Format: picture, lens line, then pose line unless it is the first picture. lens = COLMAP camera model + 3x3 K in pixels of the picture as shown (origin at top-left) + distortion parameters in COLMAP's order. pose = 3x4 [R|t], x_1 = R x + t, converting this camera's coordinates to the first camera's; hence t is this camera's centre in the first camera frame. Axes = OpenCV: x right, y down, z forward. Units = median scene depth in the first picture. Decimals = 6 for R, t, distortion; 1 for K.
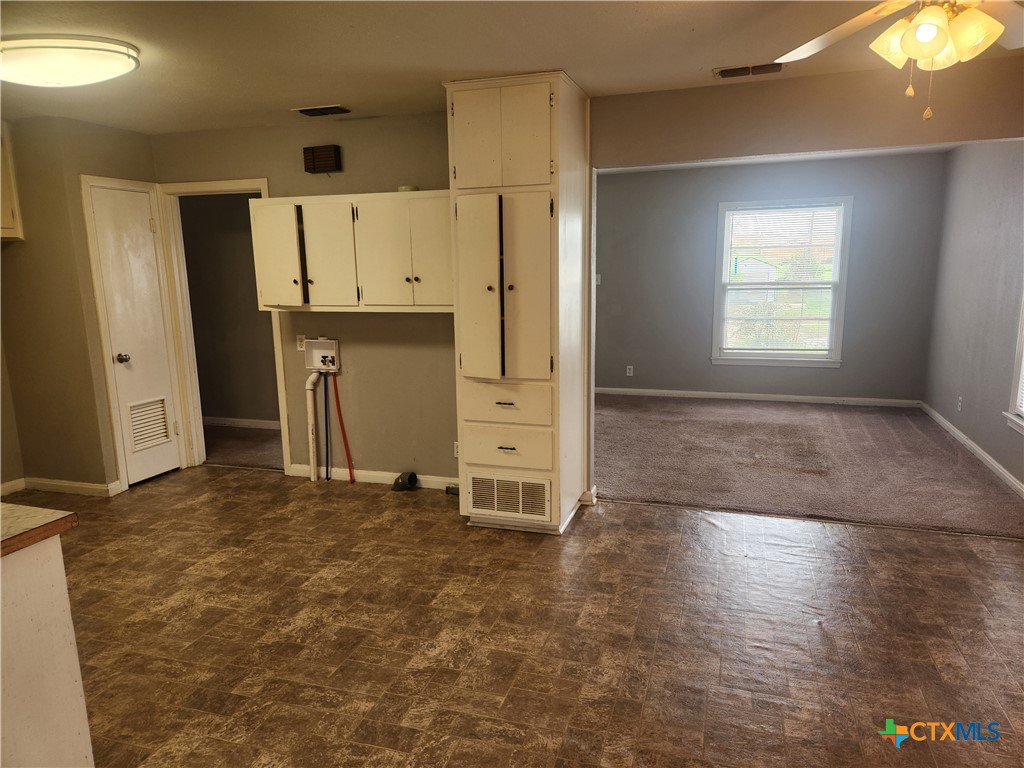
lens RADIAL K [[684.5, 0, 518.9], [0, 684.5, 395.3], [0, 0, 1]] dist [0.089570, -0.091149]
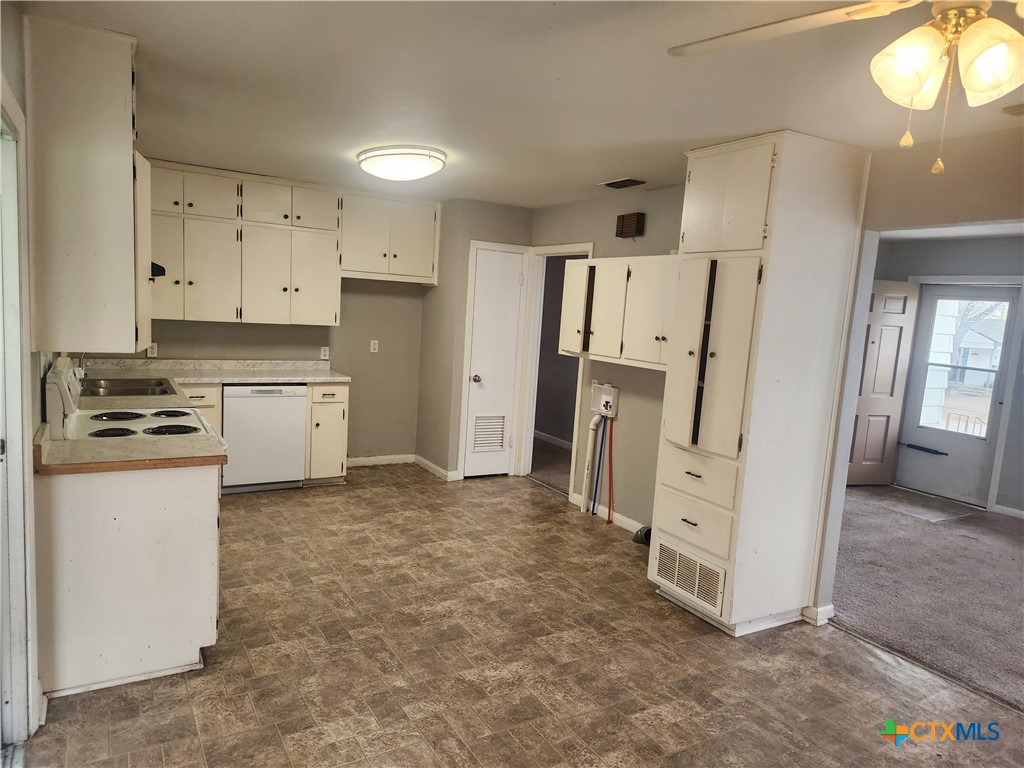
lens RADIAL K [[684.5, 0, 518.9], [0, 684.5, 395.3], [0, 0, 1]] dist [0.089570, -0.091149]
pose [[0.745735, 0.151875, -0.648702, 0.355575], [-0.202625, 0.979250, -0.003670, -0.038111], [0.634683, 0.134180, 0.761034, 0.096049]]
